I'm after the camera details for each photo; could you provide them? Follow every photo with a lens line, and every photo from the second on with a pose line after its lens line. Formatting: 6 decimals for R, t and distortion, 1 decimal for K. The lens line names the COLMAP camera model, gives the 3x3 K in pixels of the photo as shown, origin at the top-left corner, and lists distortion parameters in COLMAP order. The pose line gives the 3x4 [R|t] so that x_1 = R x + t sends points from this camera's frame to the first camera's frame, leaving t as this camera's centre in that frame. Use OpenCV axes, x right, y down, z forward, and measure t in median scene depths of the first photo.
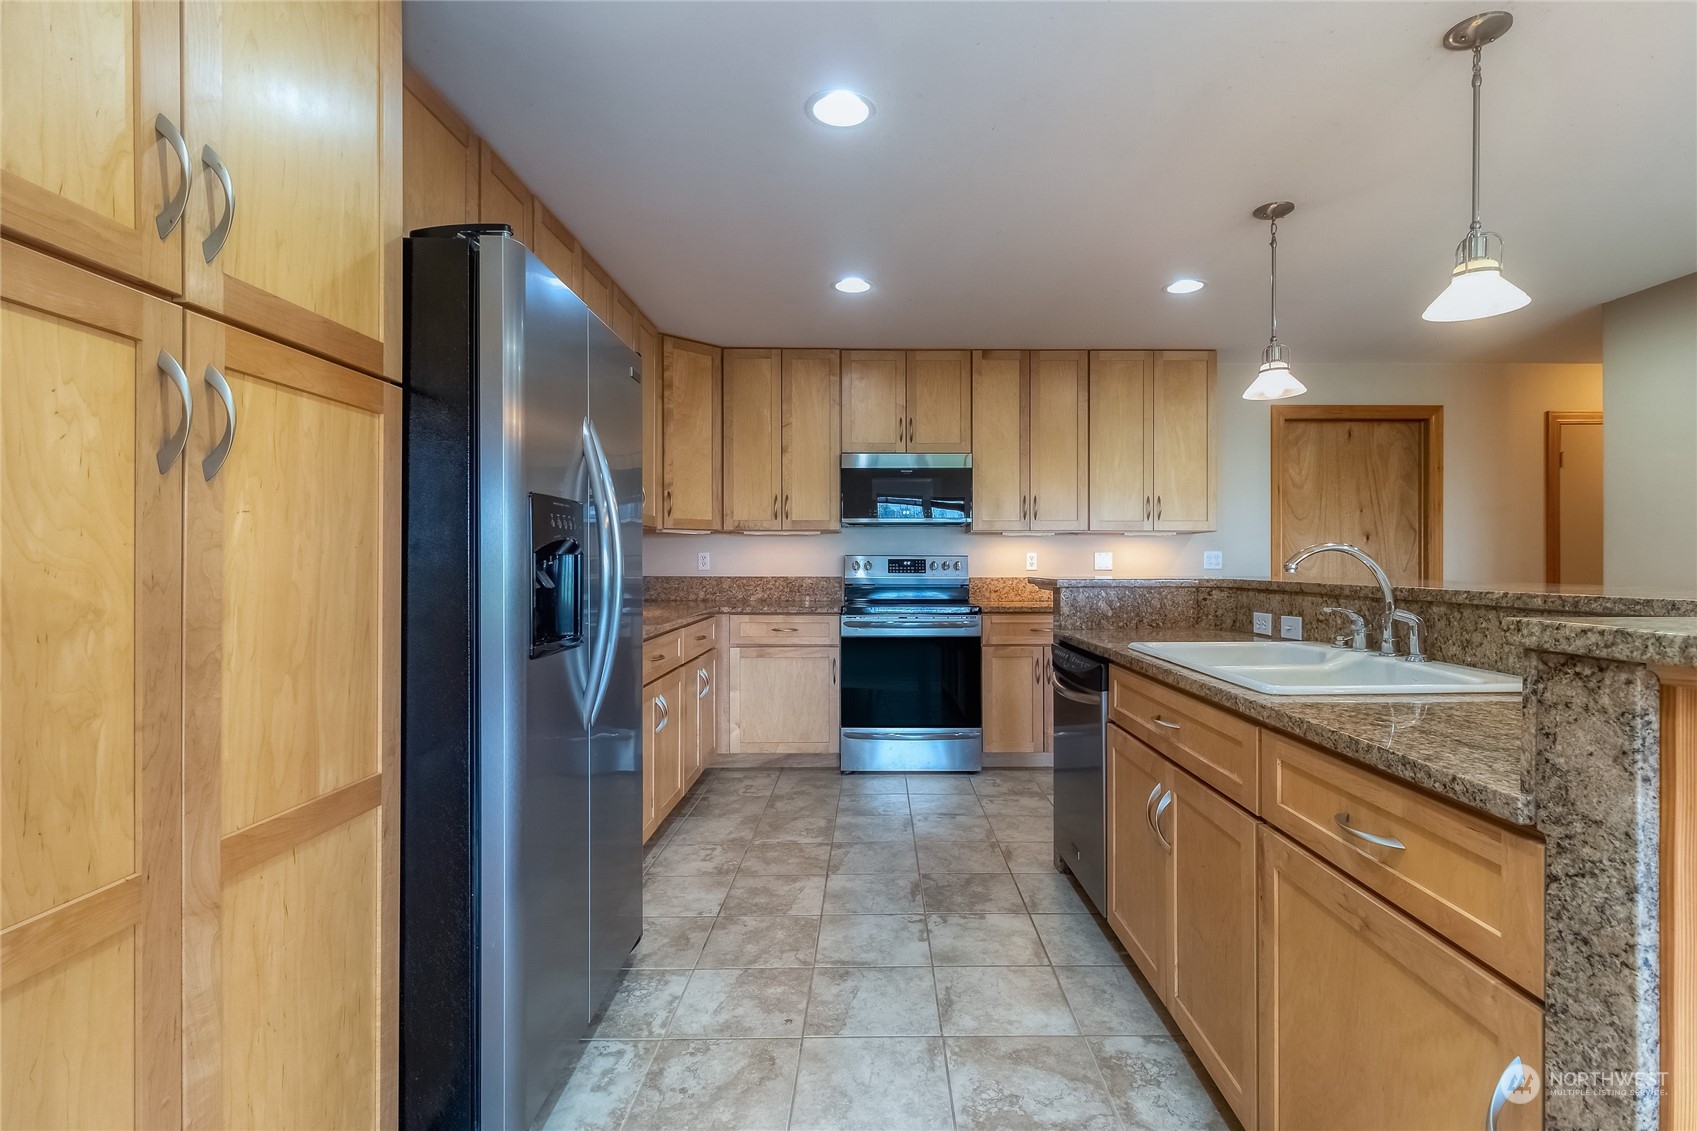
lens RADIAL K [[803.6, 0, 889.0], [0, 803.6, 569.9], [0, 0, 1]] dist [-0.001587, 0.000211]
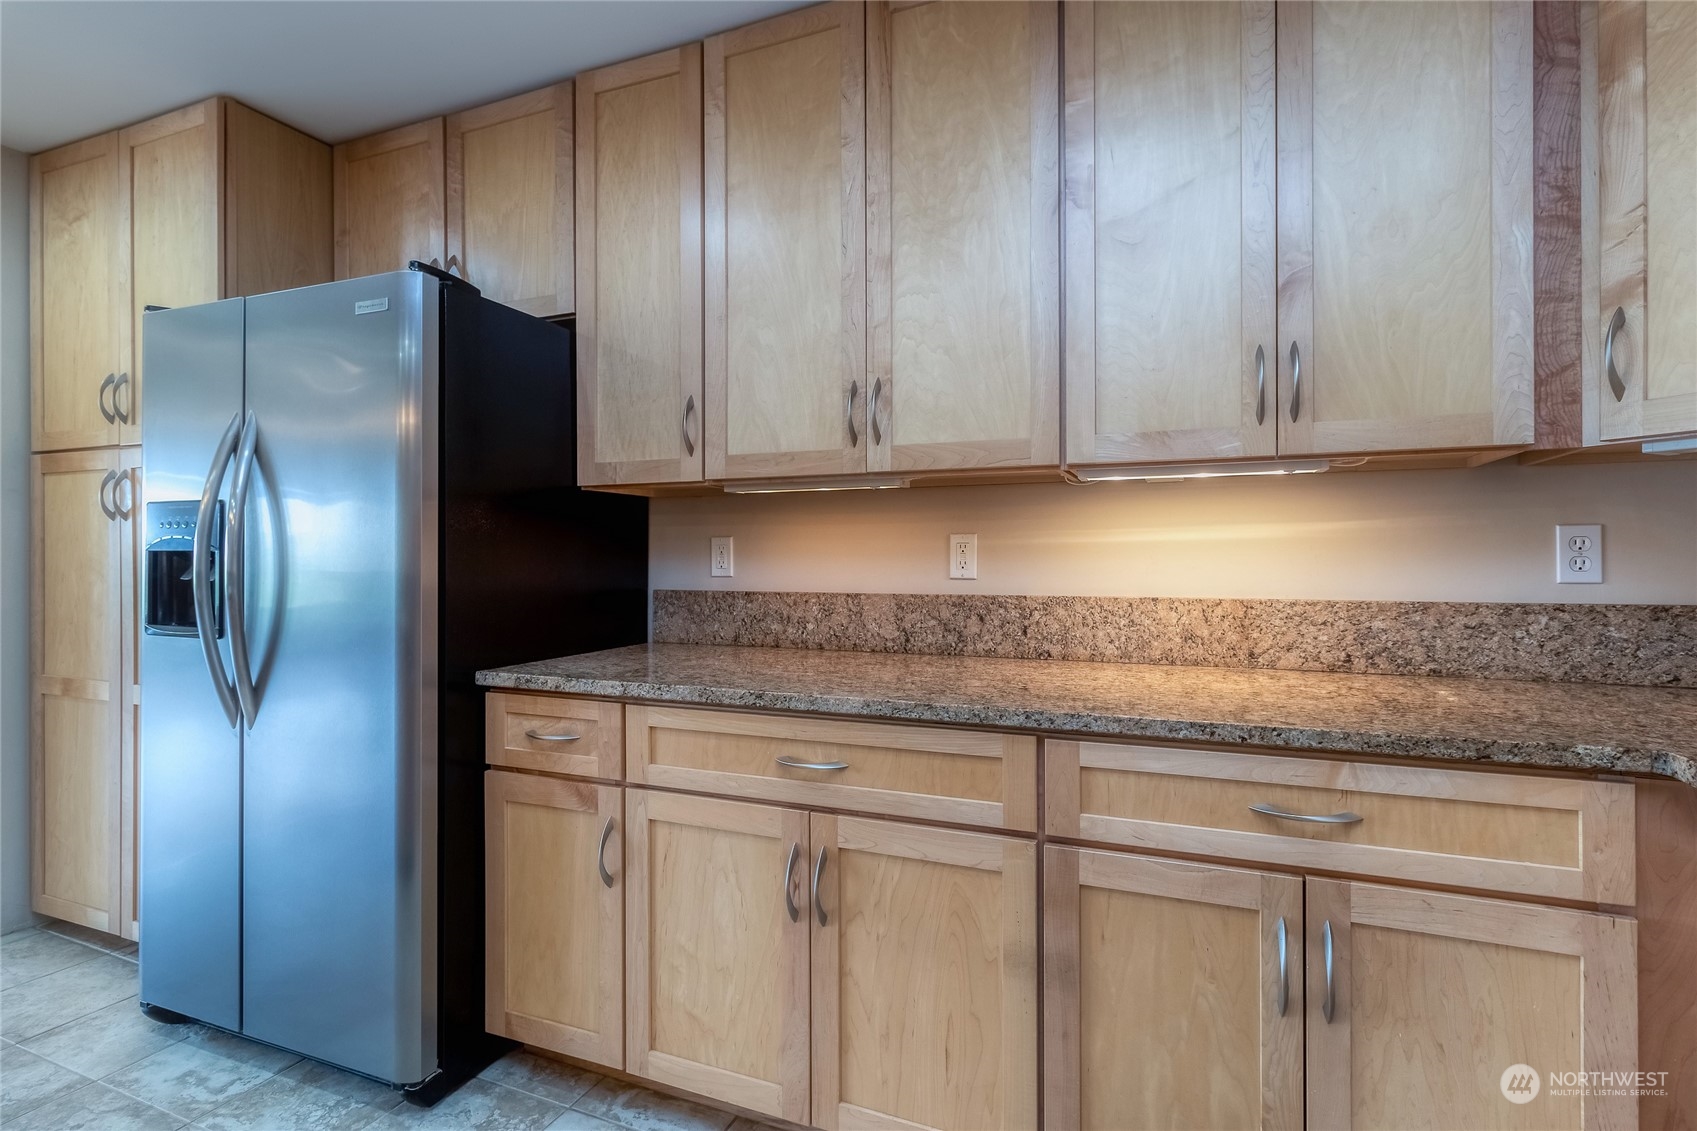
lens RADIAL K [[788.9, 0, 858.9], [0, 788.9, 563.9], [0, 0, 1]] dist [-0.006306, 0.000303]
pose [[-0.387805, 0.005558, -0.921725, 0.082976], [-0.009315, 0.999907, 0.009949, -0.007677], [0.921695, 0.012445, -0.387717, 0.815008]]
